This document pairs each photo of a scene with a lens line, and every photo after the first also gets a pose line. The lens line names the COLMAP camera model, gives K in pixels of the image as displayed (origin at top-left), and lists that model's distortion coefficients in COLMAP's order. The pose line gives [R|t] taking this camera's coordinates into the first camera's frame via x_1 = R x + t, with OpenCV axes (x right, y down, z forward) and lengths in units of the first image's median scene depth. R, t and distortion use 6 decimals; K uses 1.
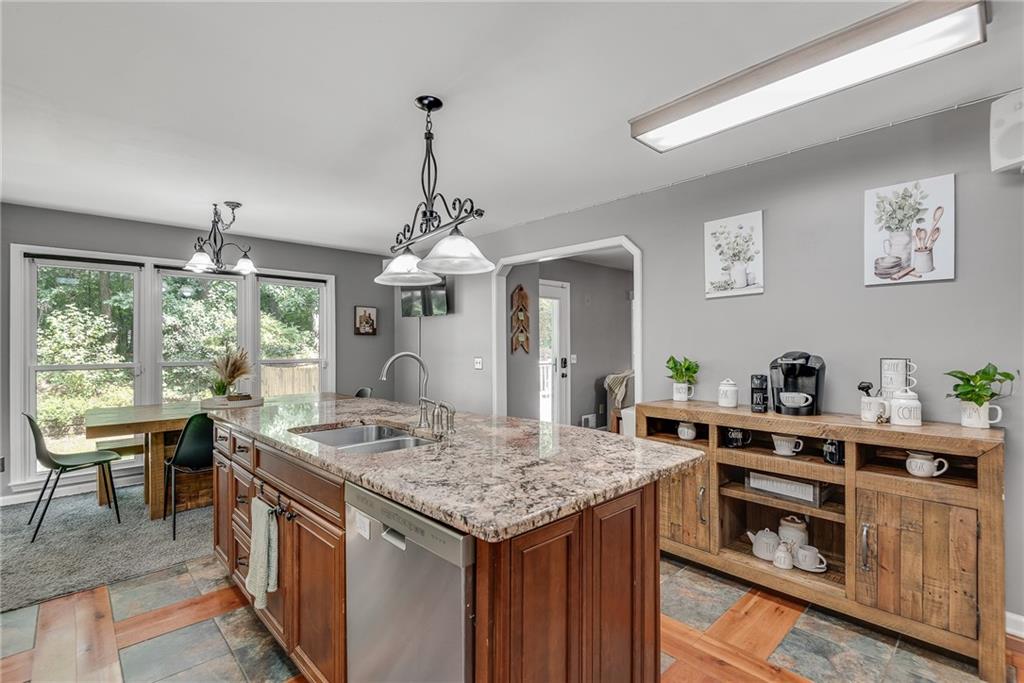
lens RADIAL K [[468.1, 0, 512.2], [0, 468.1, 344.6], [0, 0, 1]] dist [0.021630, -0.011017]
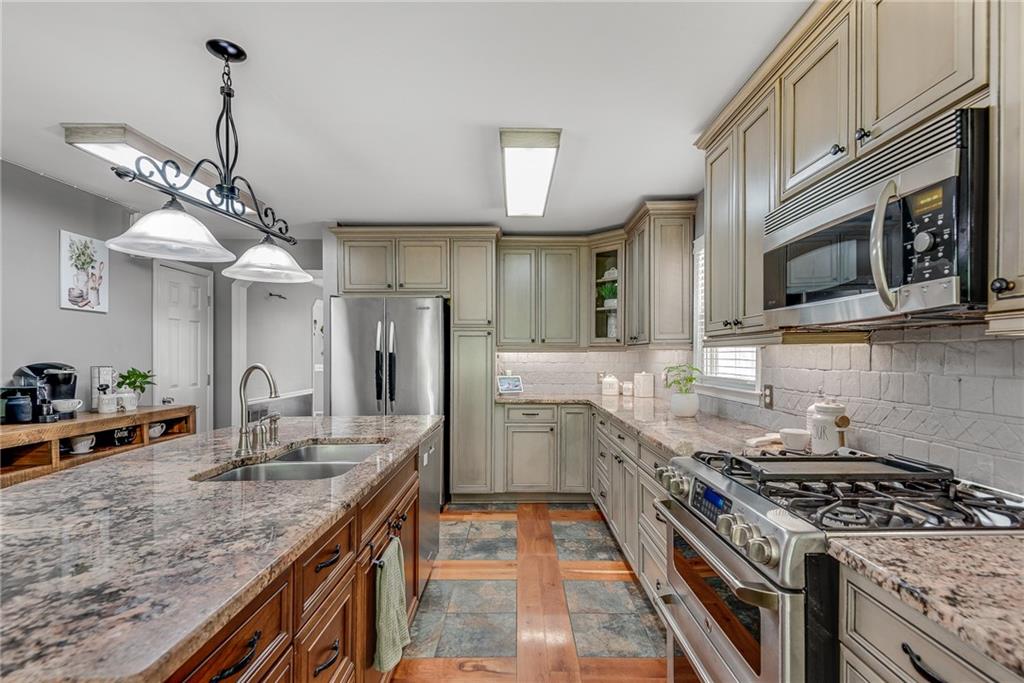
lens RADIAL K [[468.1, 0, 511.8], [0, 468.1, 362.2], [0, 0, 1]] dist [0.021630, -0.011017]
pose [[-0.738088, -0.005869, 0.674679, -0.967418], [0.001805, 0.999941, 0.010672, 0.004858], [-0.674702, 0.009095, -0.738034, 1.160224]]
